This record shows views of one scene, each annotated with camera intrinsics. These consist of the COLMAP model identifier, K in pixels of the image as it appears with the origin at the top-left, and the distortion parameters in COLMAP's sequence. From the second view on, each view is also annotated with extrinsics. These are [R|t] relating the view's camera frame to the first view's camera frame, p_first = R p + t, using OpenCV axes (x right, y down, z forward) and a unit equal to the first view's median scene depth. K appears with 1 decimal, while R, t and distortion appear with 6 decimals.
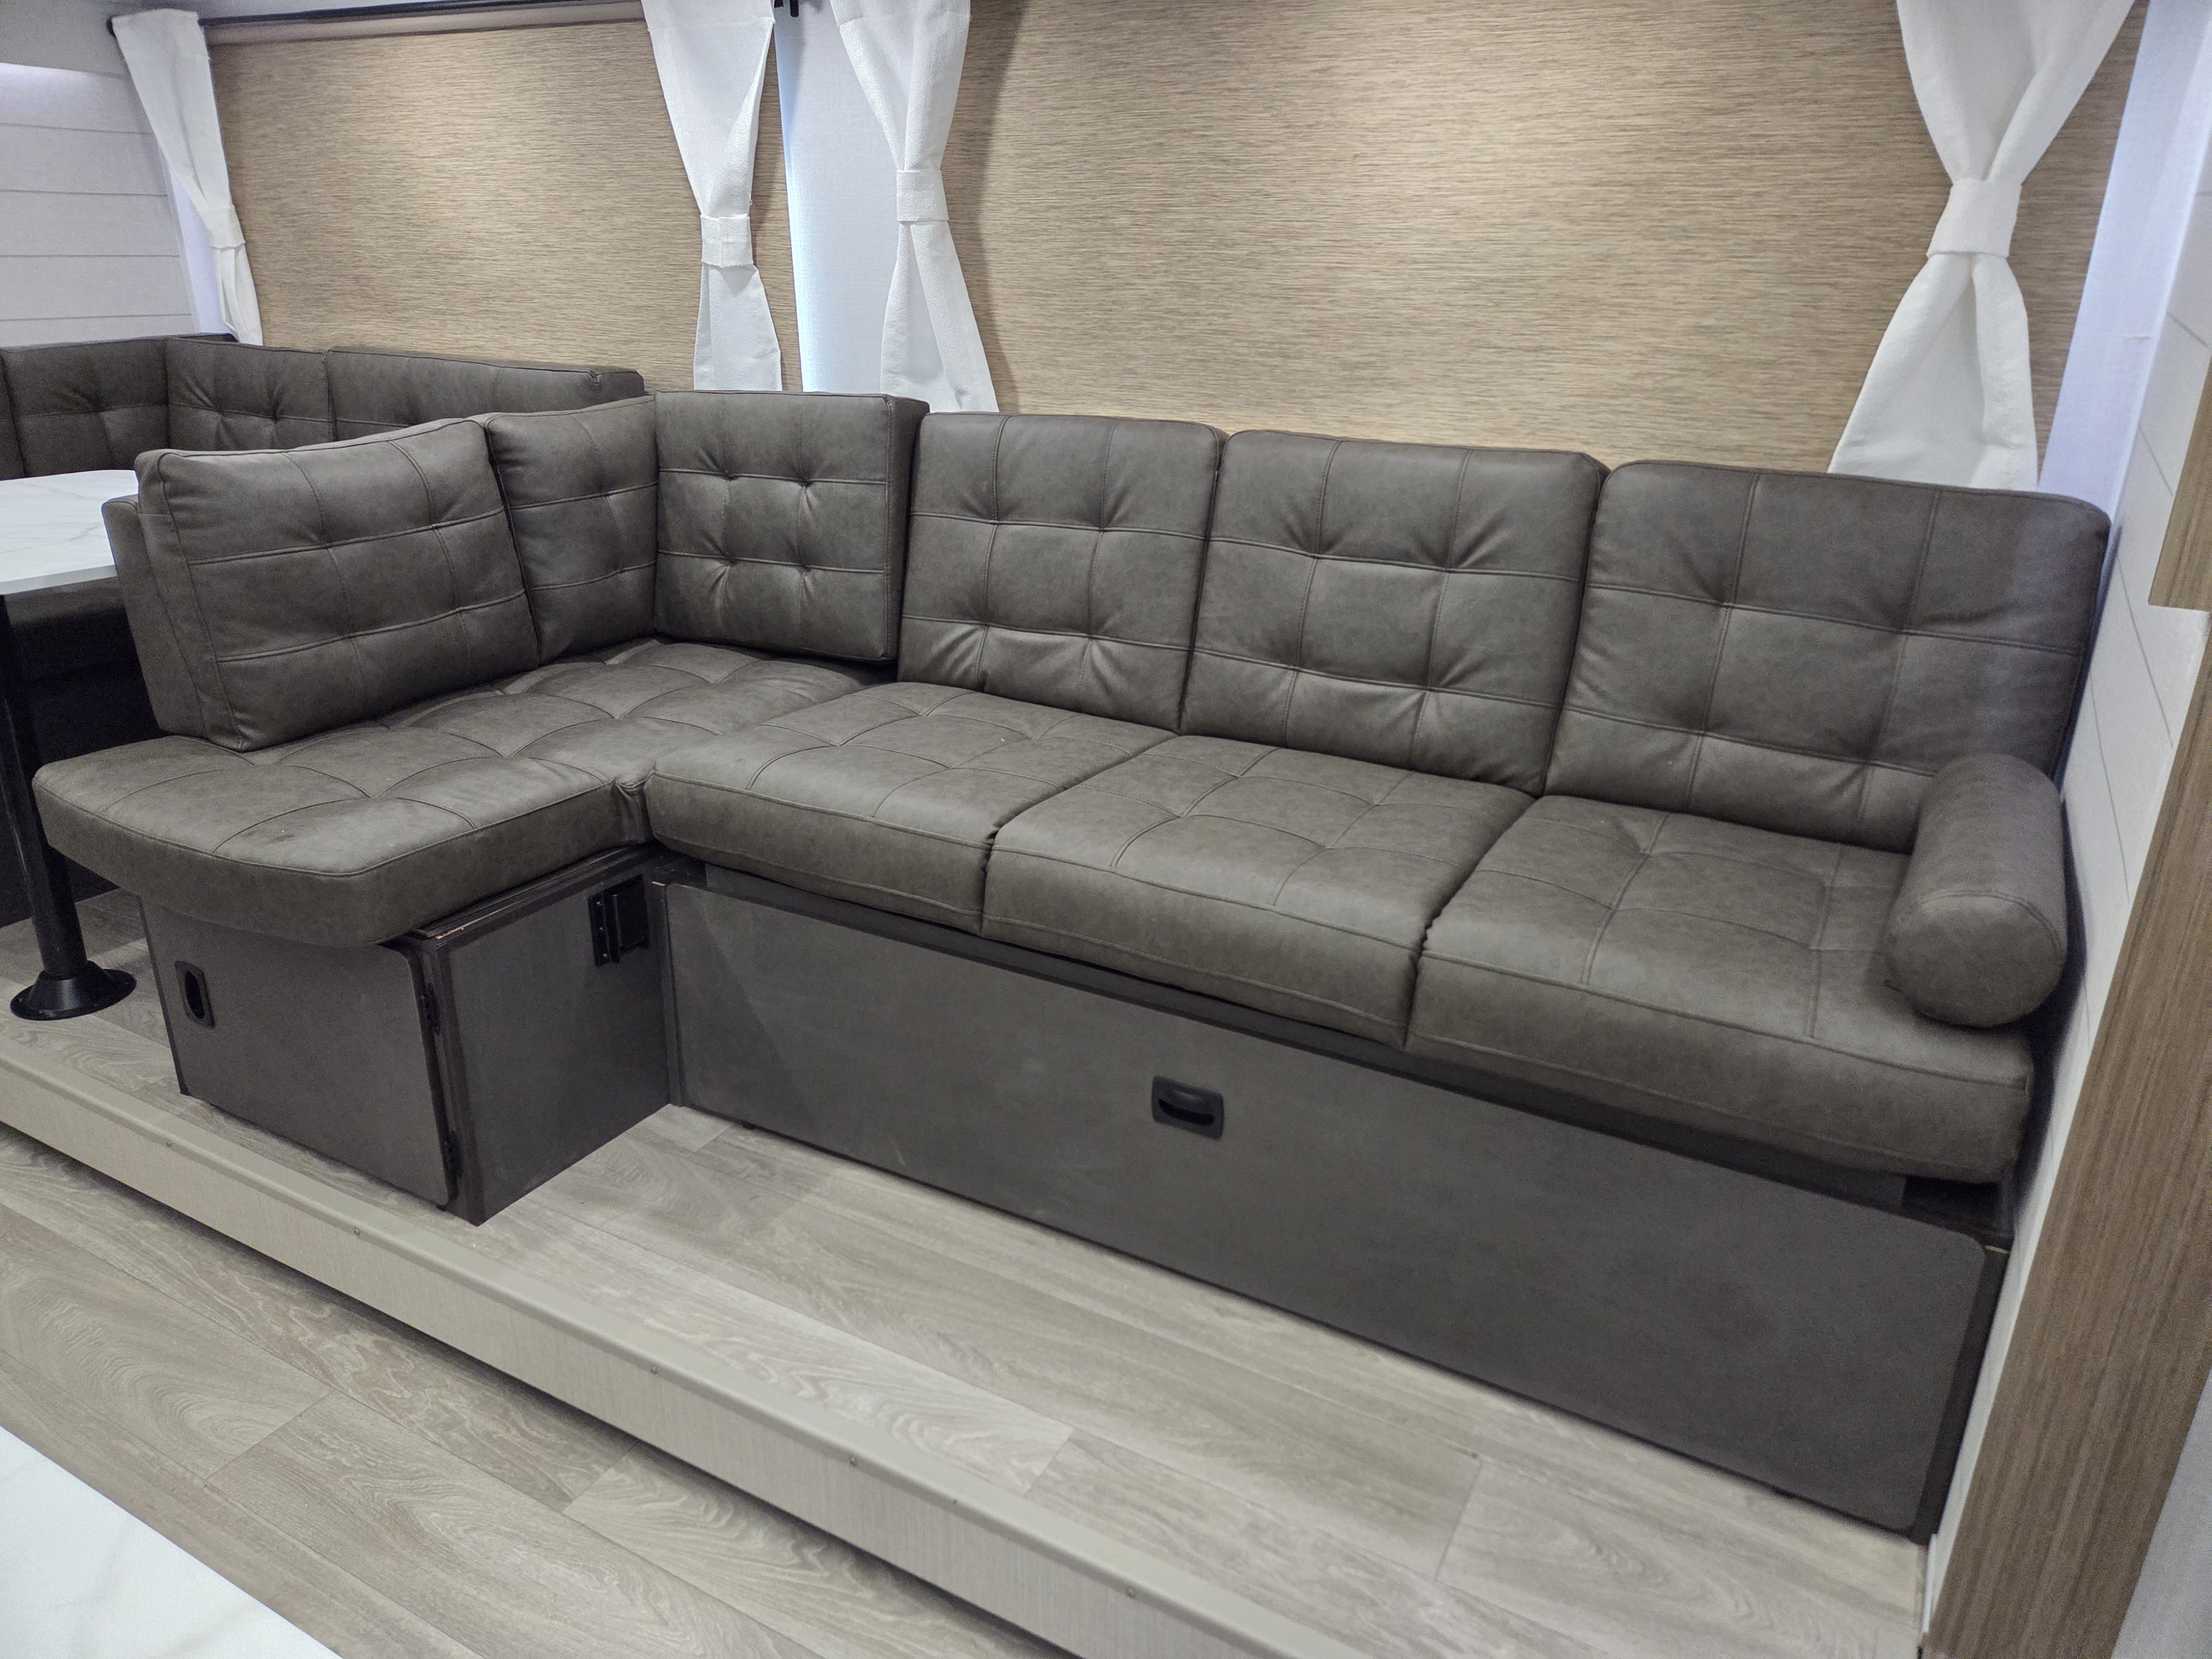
lens RADIAL K [[1497.6, 0, 1118.3], [0, 1497.6, 809.2], [0, 0, 1]] dist [0.068255, -0.058553]
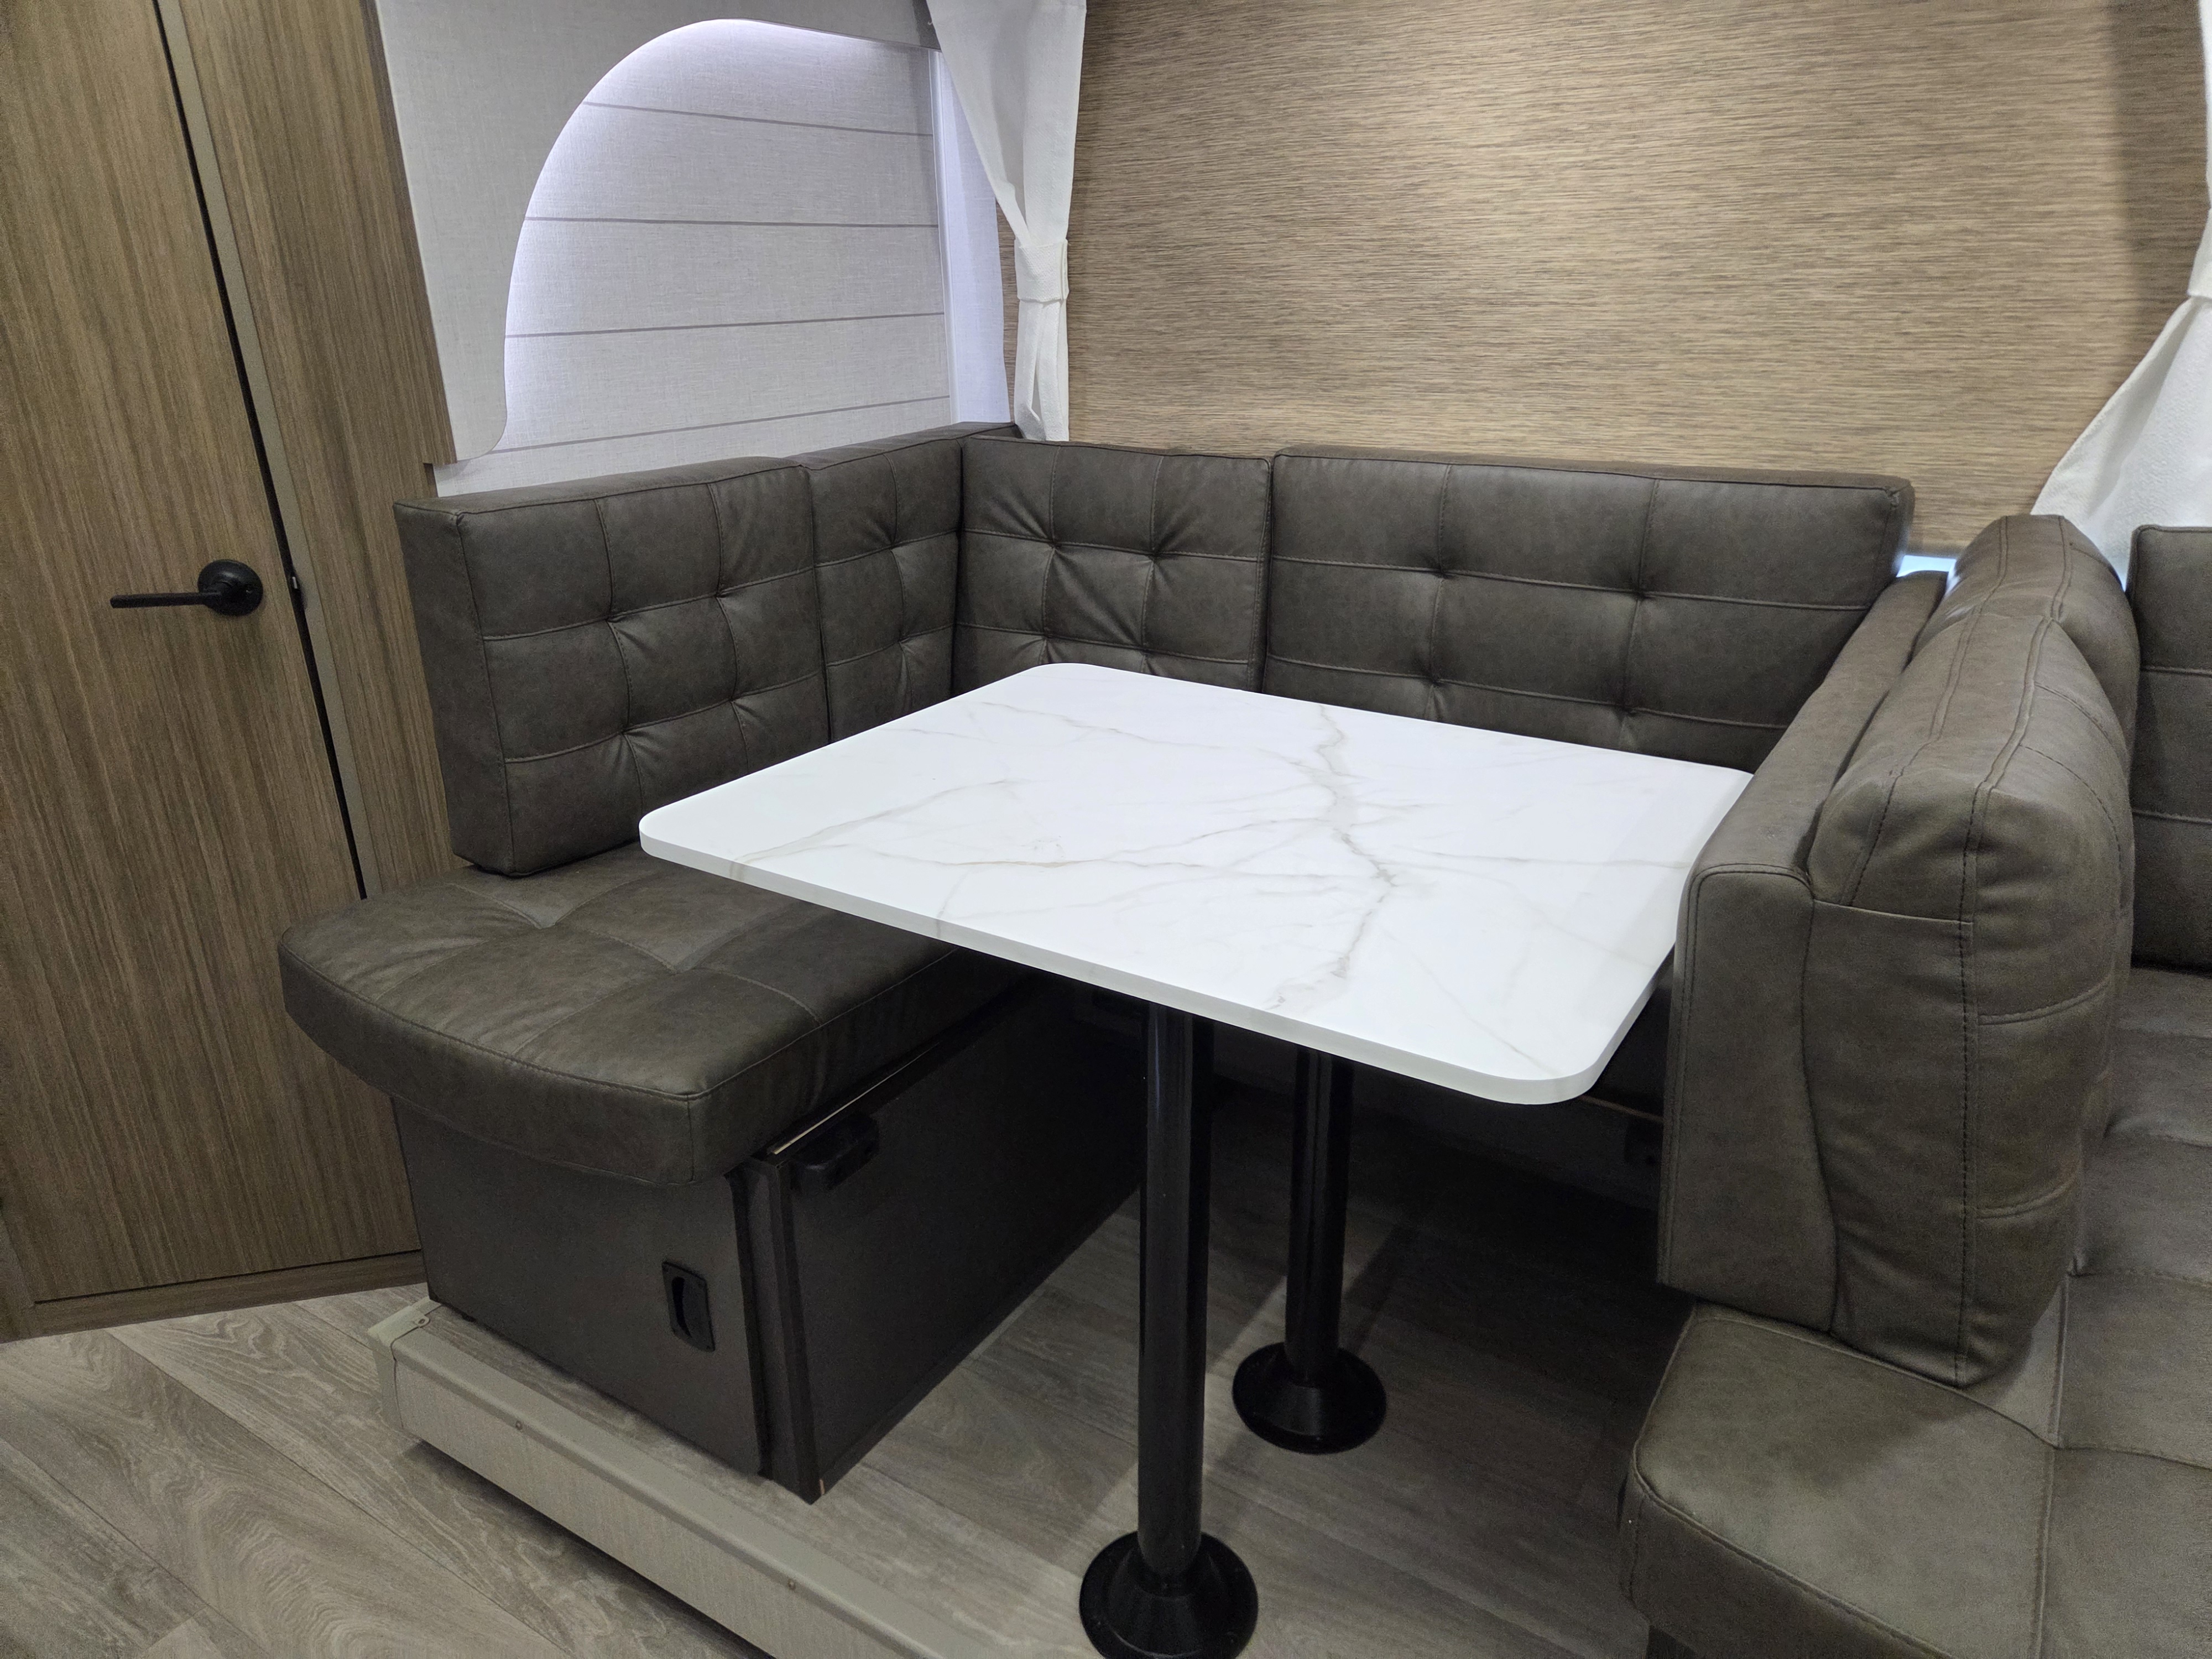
lens RADIAL K [[1497.6, 0, 1112.3], [0, 1497.6, 828.7], [0, 0, 1]] dist [0.068255, -0.058553]
pose [[0.997376, -0.002514, -0.072348, -0.720059], [0.002952, 0.999978, 0.005939, -0.191388], [0.072332, -0.006137, 0.997362, 0.462065]]
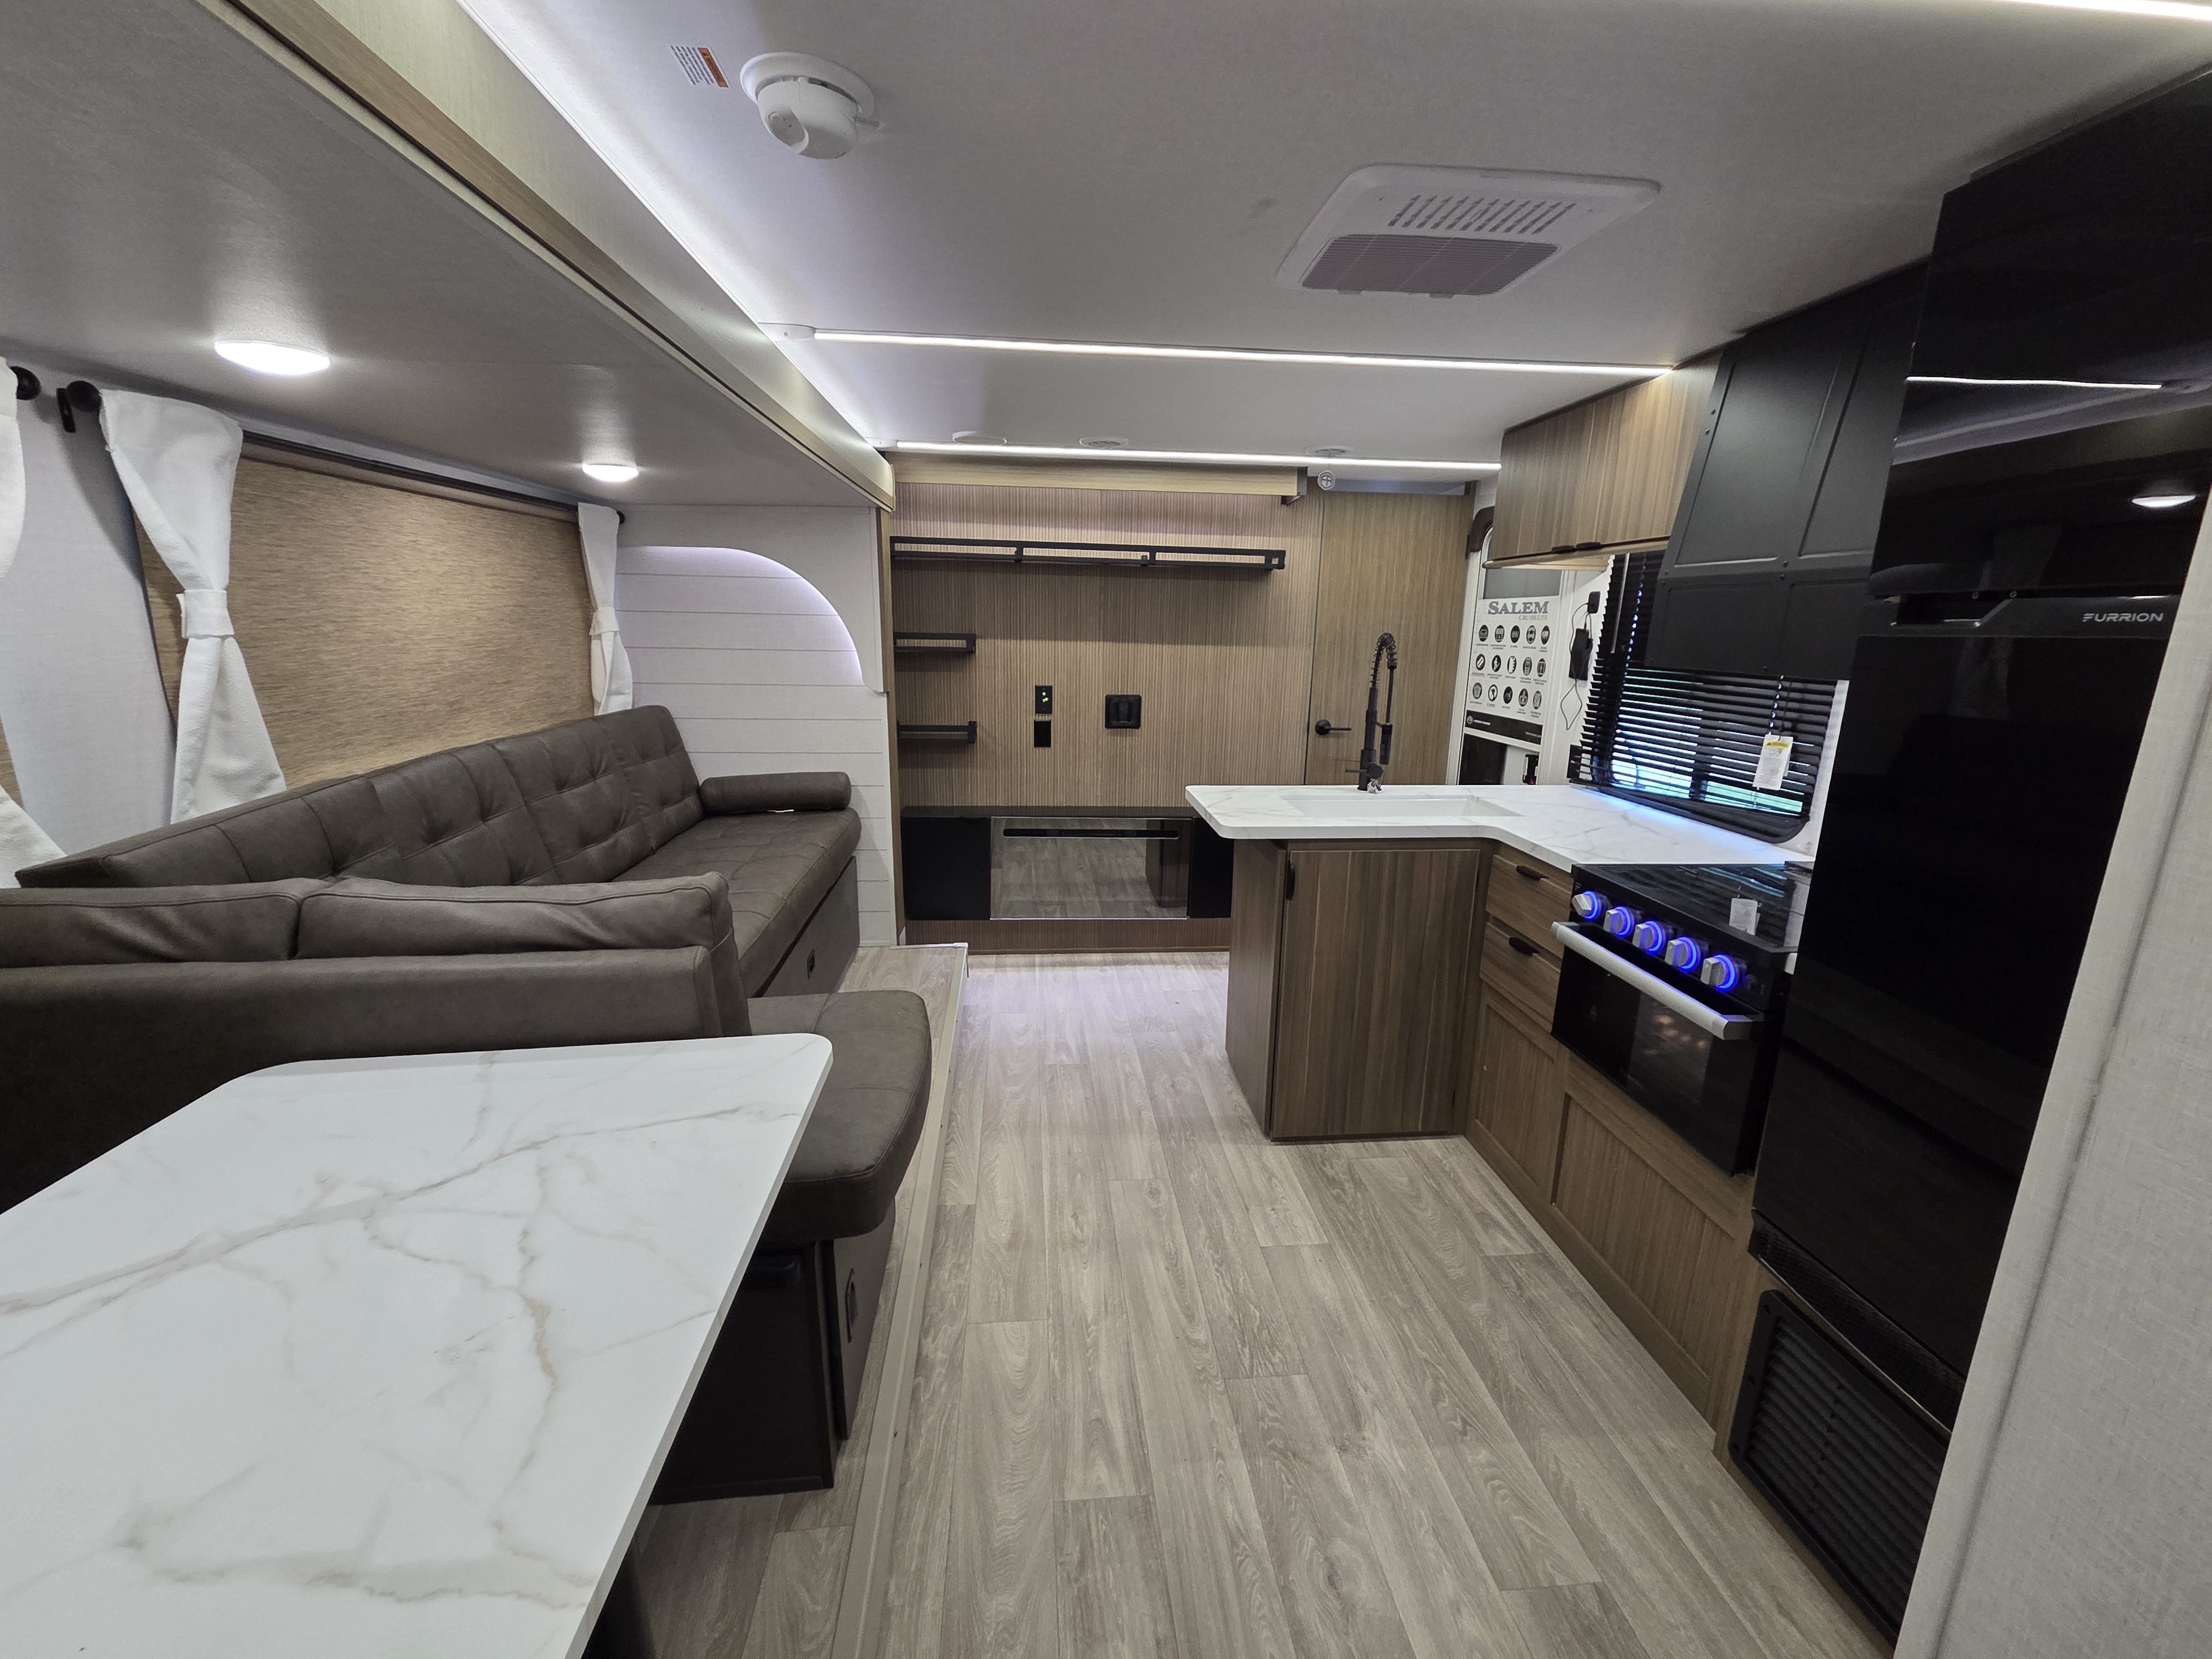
lens RADIAL K [[909.1, 0, 1117.3], [0, 909.1, 835.5], [0, 0, 1]] dist [0.006600, -0.000417]
pose [[-0.568585, -0.211539, 0.794960, -1.084728], [0.284663, 0.856072, 0.431403, -0.380630], [-0.771802, 0.471585, -0.426532, 0.888377]]
